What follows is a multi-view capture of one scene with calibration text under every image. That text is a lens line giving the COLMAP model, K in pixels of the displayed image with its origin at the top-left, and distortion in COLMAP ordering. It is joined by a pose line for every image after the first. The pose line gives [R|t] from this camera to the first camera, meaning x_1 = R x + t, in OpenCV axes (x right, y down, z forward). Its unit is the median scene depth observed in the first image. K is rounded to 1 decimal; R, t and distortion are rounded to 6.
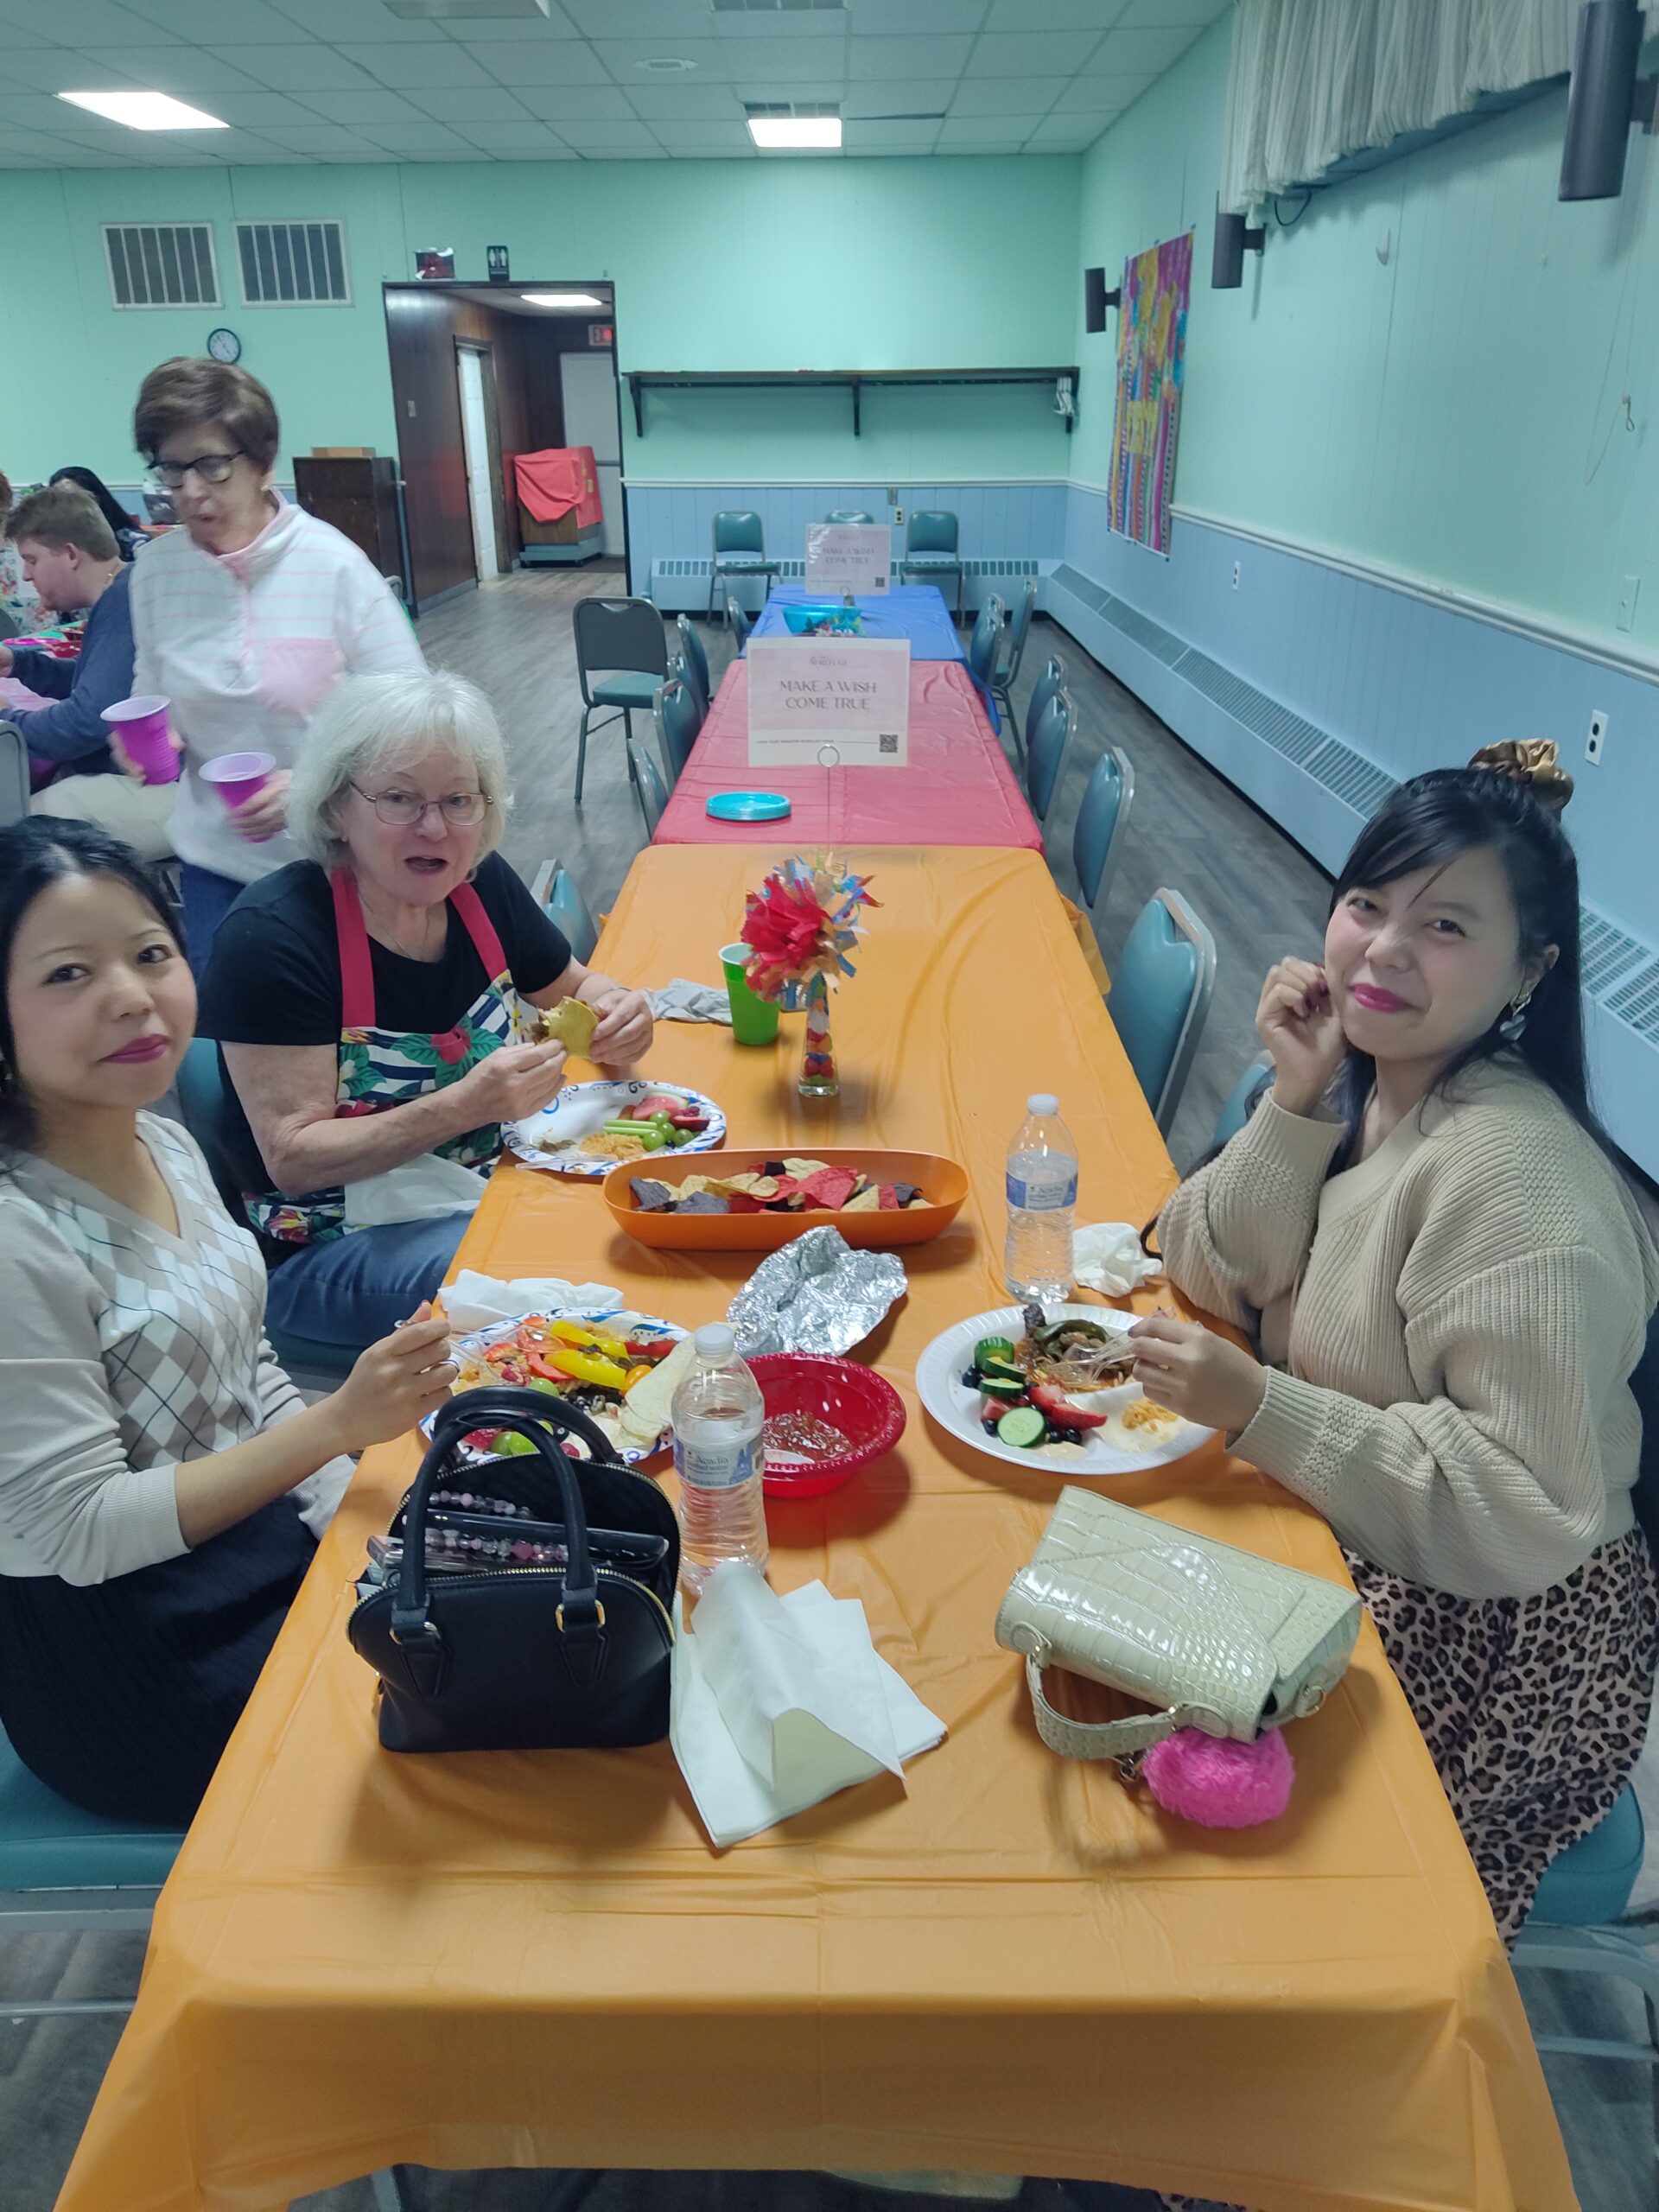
lens RADIAL K [[1727.7, 0, 893.4], [0, 1727.7, 1063.3], [0, 0, 1]] dist [-0.001525, -0.037452]
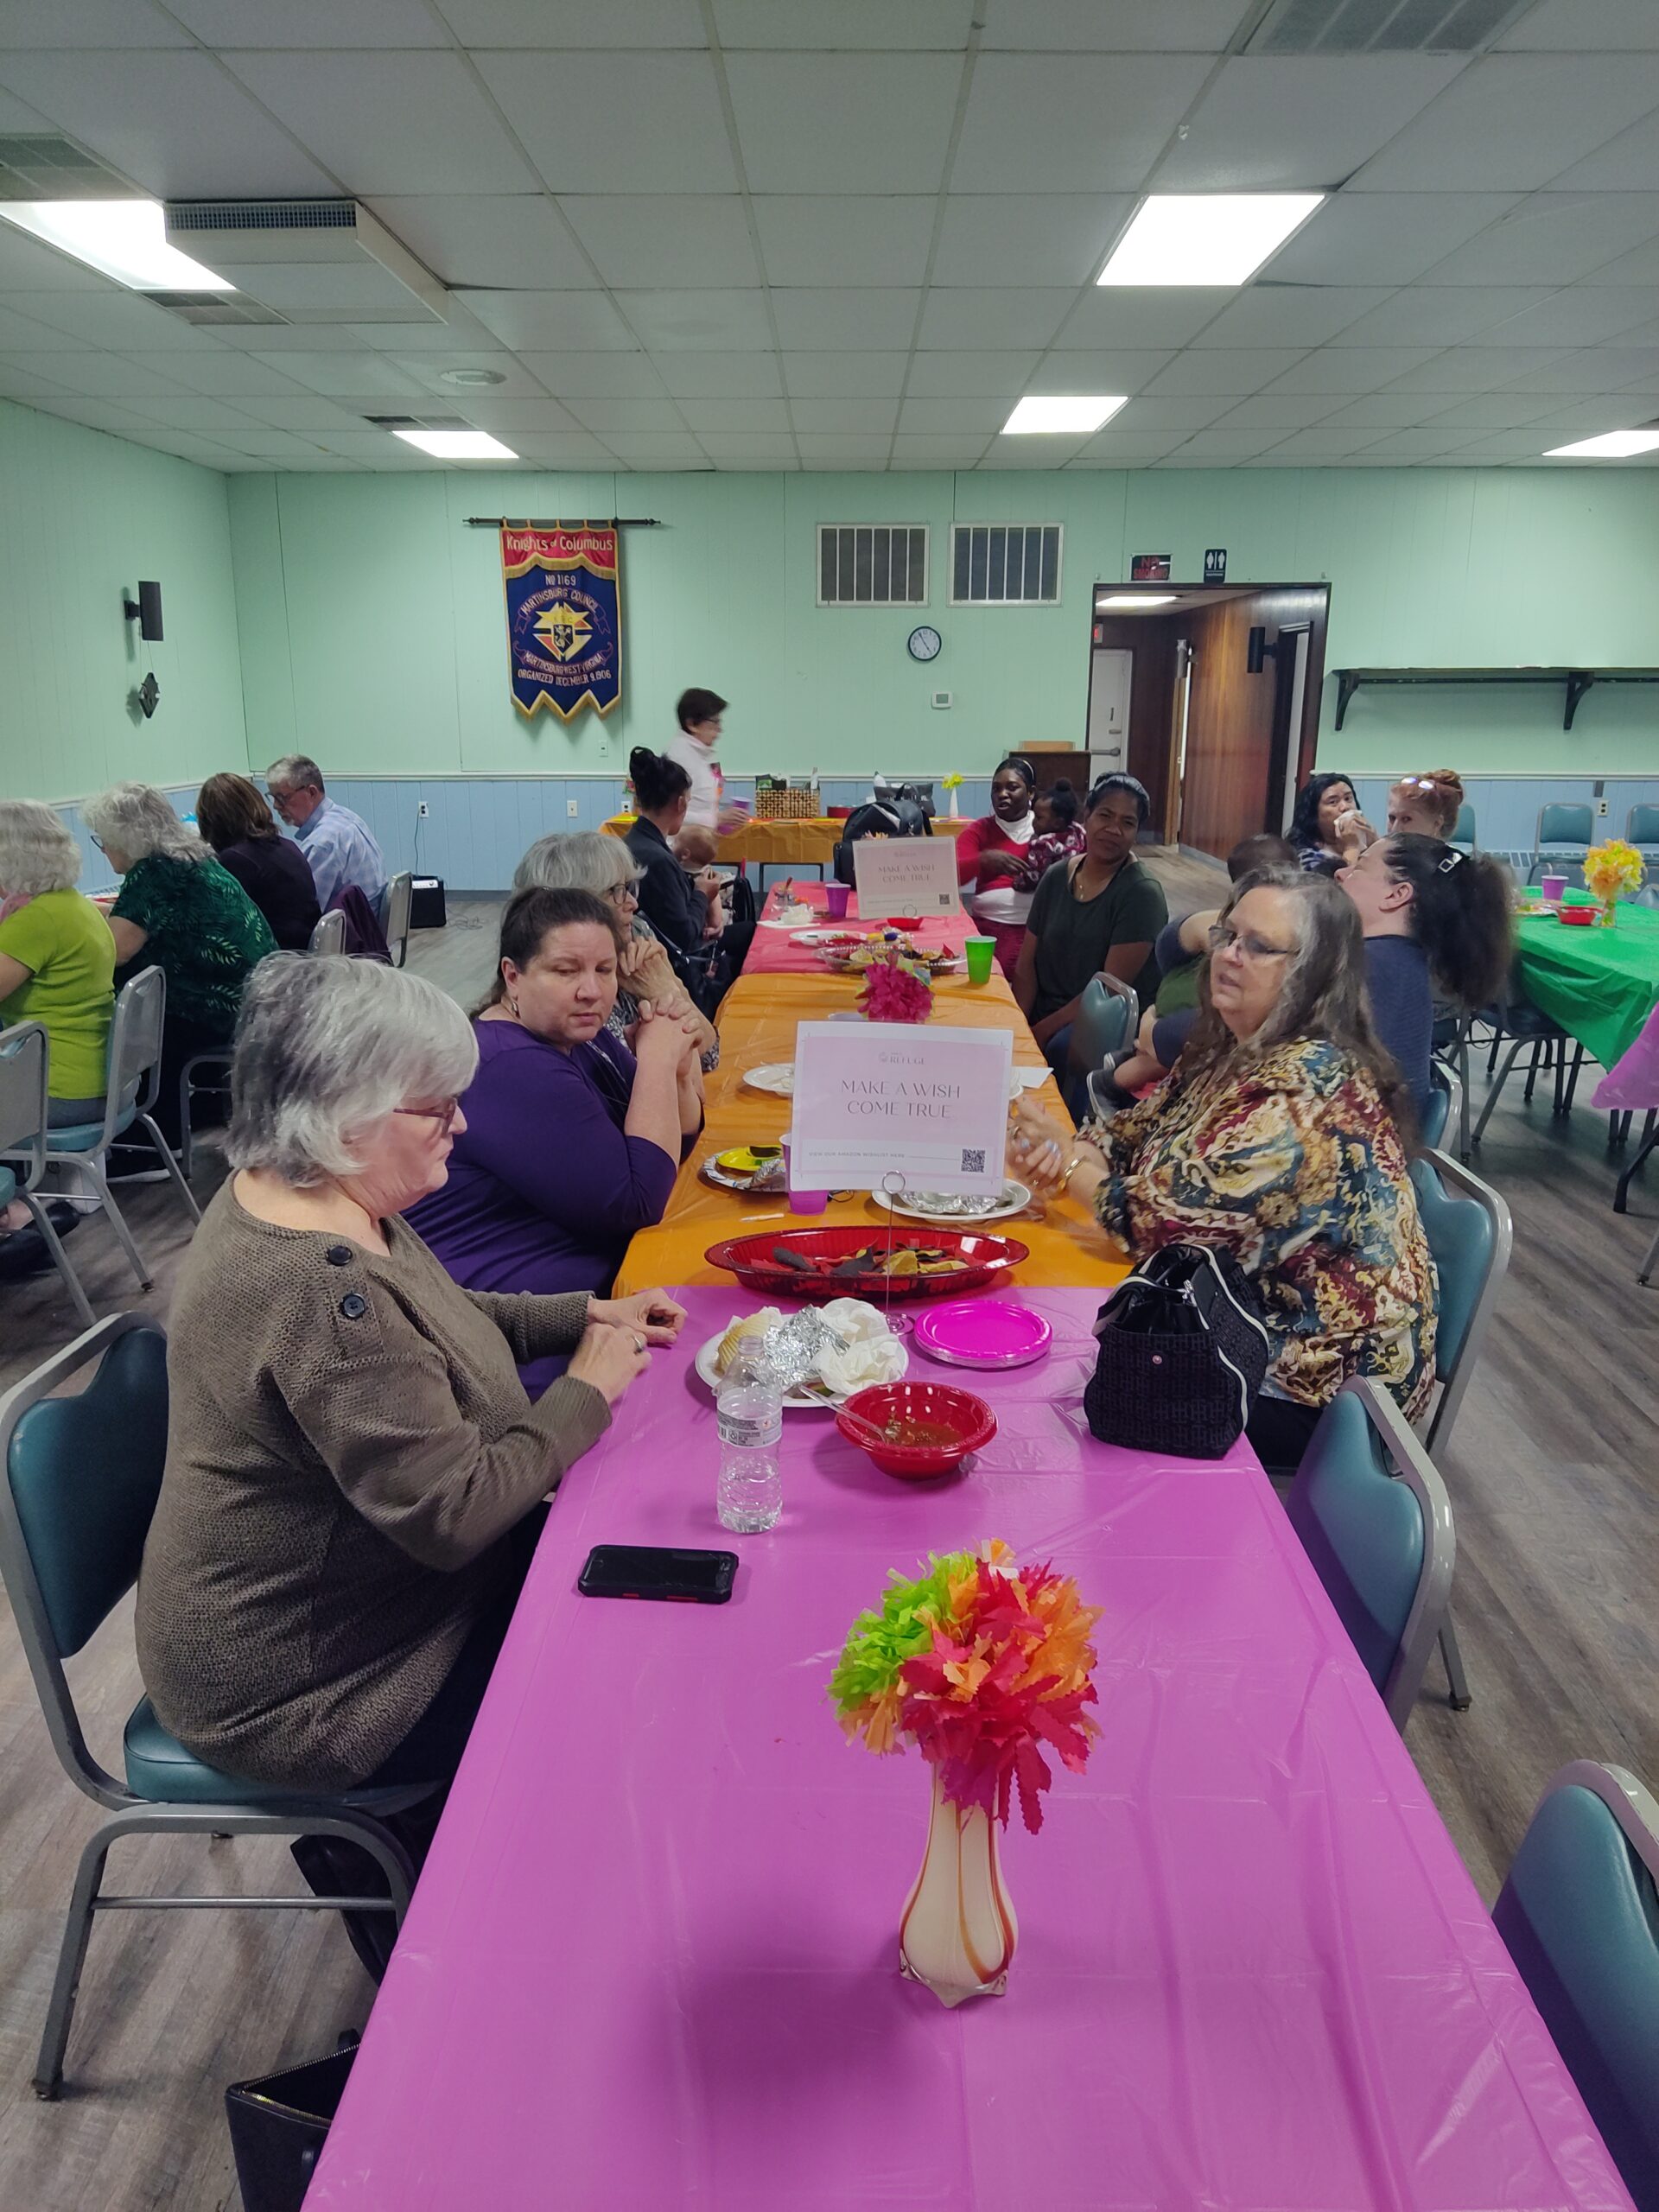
lens RADIAL K [[1598.7, 0, 809.2], [0, 1598.7, 1074.7], [0, 0, 1]] dist [0.056196, -0.075483]
pose [[0.999886, -0.000897, 0.015092, -0.478987], [0.002788, 0.992063, -0.125715, -0.047323], [-0.014859, 0.125743, 0.991952, 0.097994]]
